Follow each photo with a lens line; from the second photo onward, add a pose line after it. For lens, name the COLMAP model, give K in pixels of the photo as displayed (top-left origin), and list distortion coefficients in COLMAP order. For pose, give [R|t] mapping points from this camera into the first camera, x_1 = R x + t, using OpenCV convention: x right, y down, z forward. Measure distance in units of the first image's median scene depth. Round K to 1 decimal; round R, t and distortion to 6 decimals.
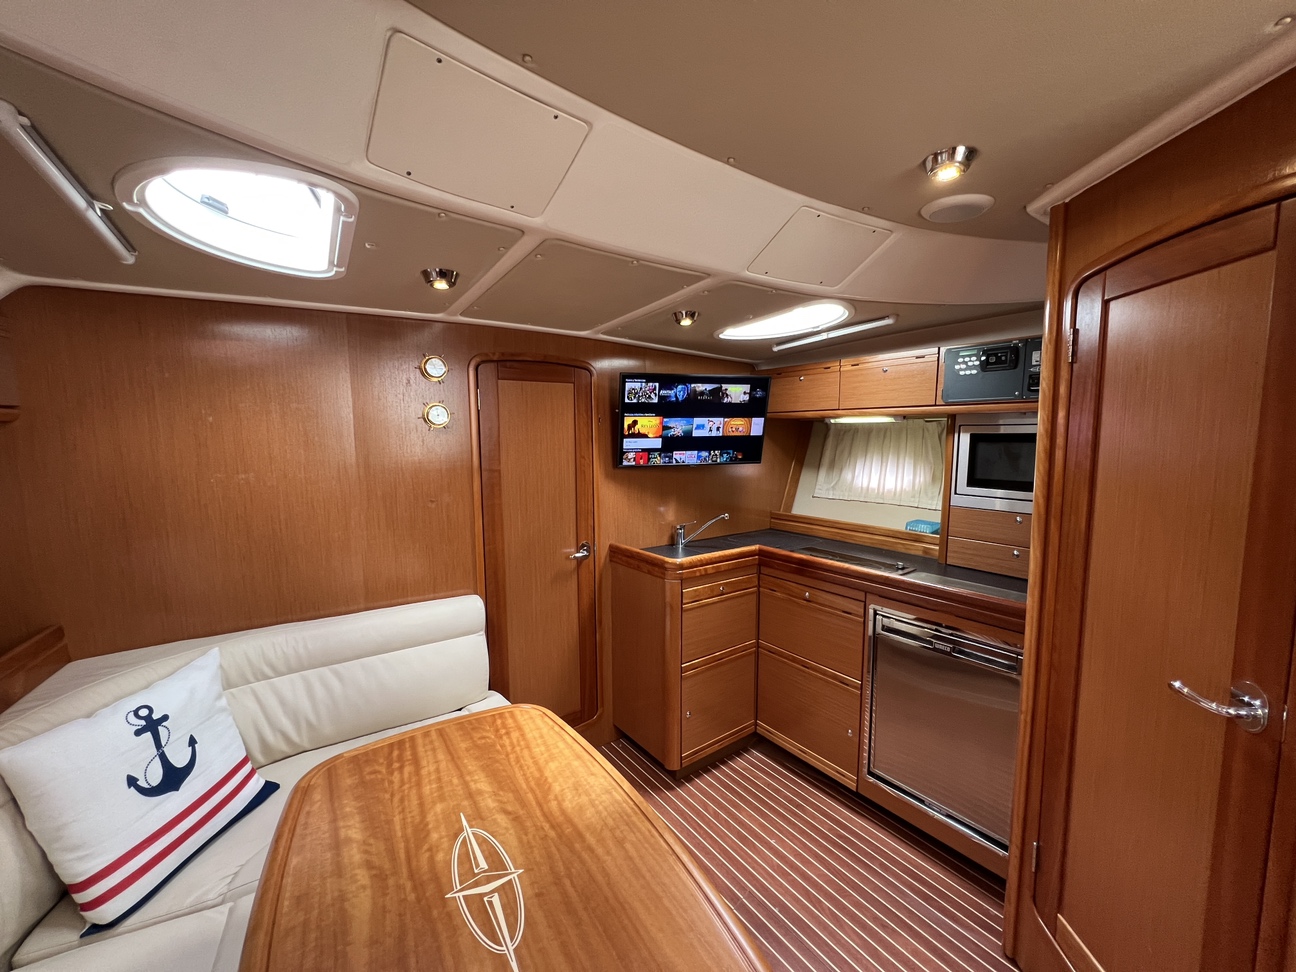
lens RADIAL K [[519.3, 0, 648.0], [0, 519.3, 486.0], [0, 0, 1]] dist [-0.000310, -0.000181]
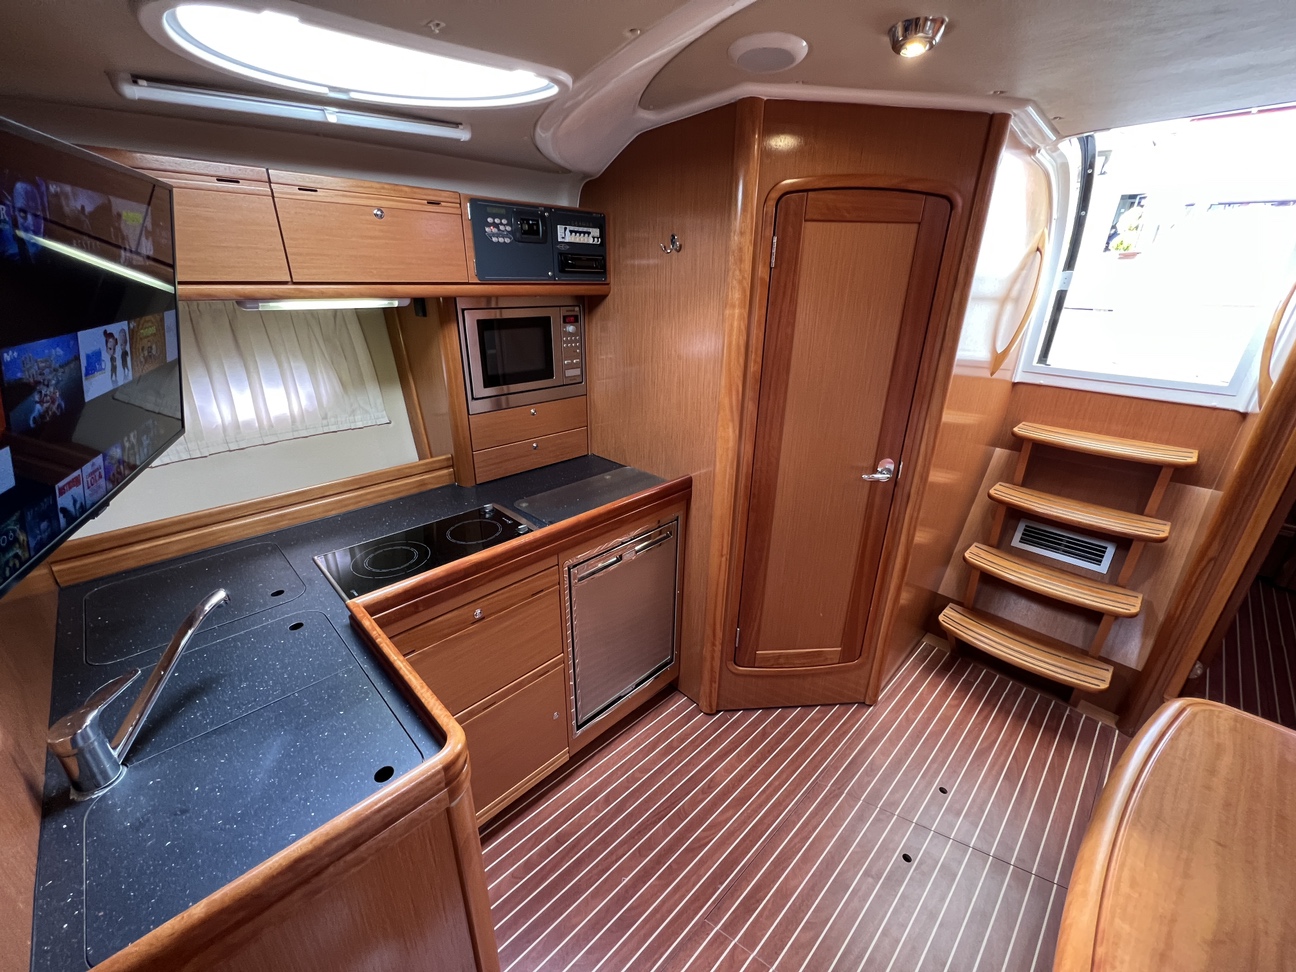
lens RADIAL K [[522.4, 0, 648.0], [0, 522.4, 486.0], [0, 0, 1]] dist [0.000603, 0.000152]
pose [[-0.153561, -0.370889, 0.915893, -0.255076], [0.080630, 0.919093, 0.385704, -0.163324], [-0.984844, 0.133078, -0.111232, 0.911415]]
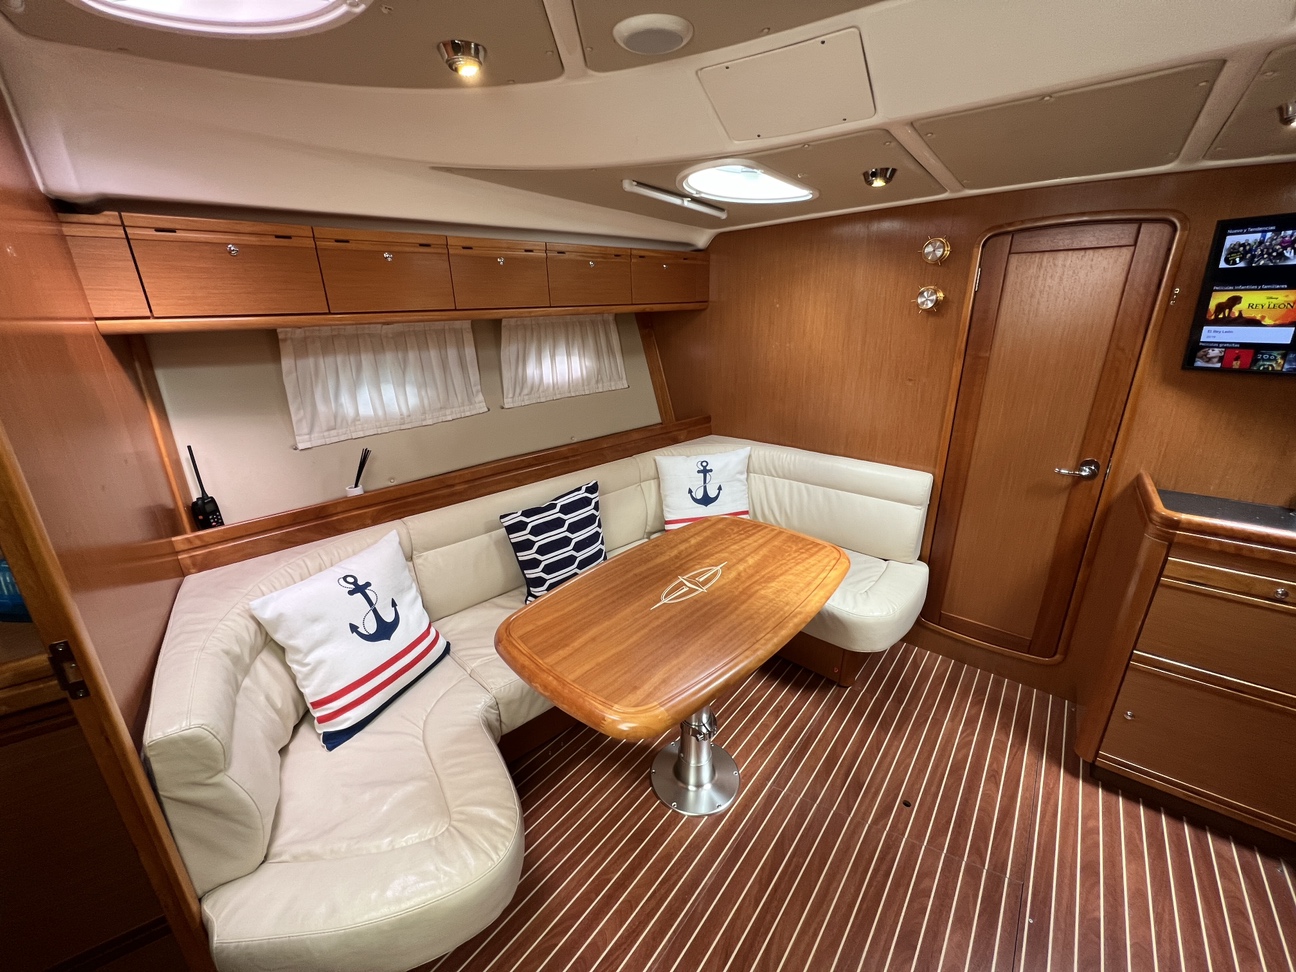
lens RADIAL K [[518.6, 0, 645.4], [0, 518.6, 484.4], [0, 0, 1]] dist [0.001503, 0.000048]
pose [[0.269855, 0.314567, -0.910069, 0.498880], [-0.083283, 0.949216, 0.303403, -0.046358], [0.959292, -0.006082, 0.282349, 0.135181]]
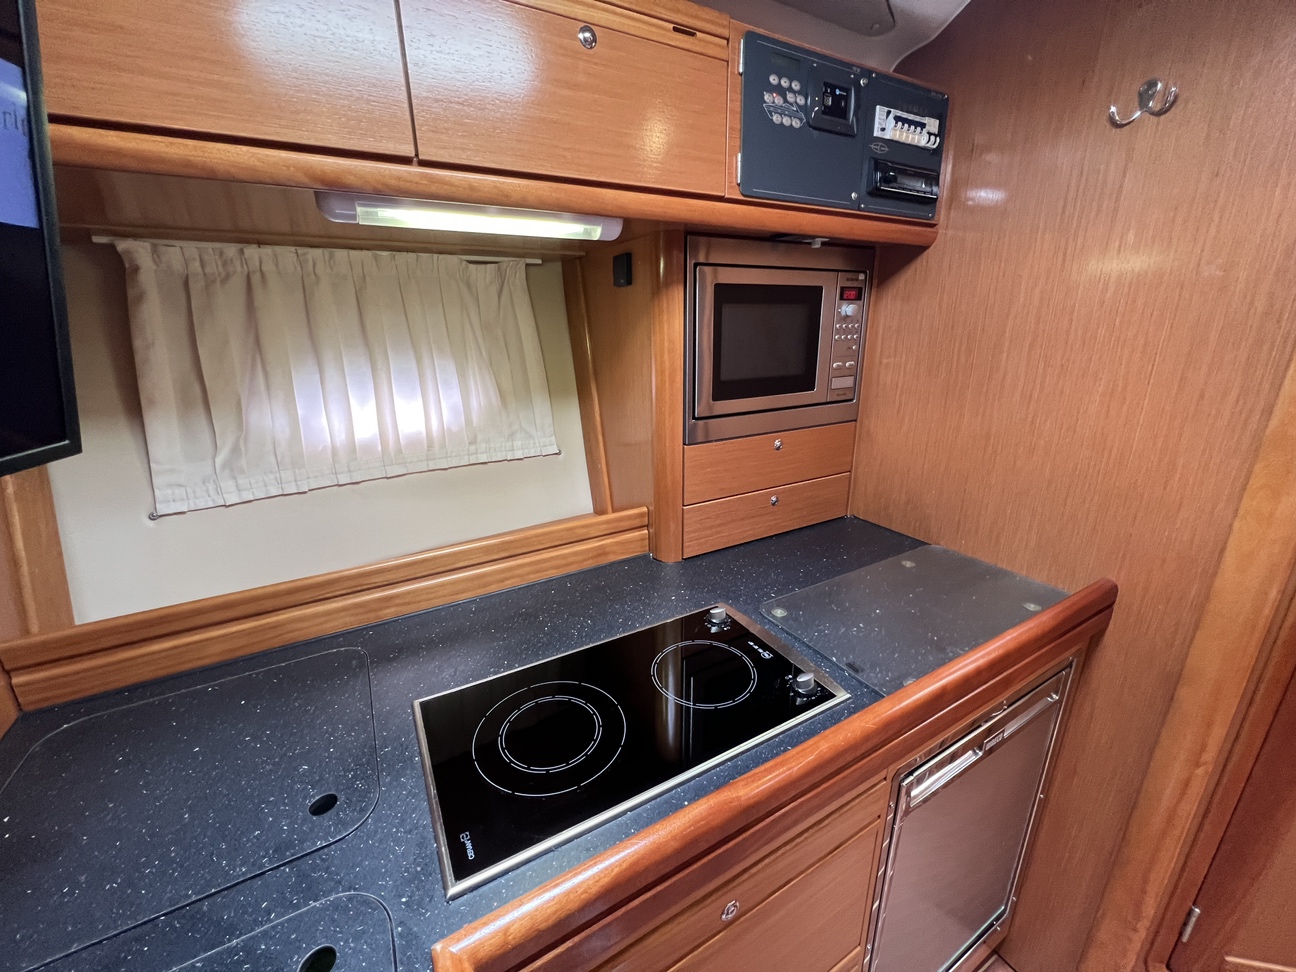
lens RADIAL K [[518.6, 0, 645.4], [0, 518.6, 484.4], [0, 0, 1]] dist [0.001503, 0.000048]
pose [[0.113572, -0.298635, 0.947585, 0.128421], [0.109380, 0.951717, 0.286828, -0.074734], [-0.987490, 0.071071, 0.140753, 1.061846]]
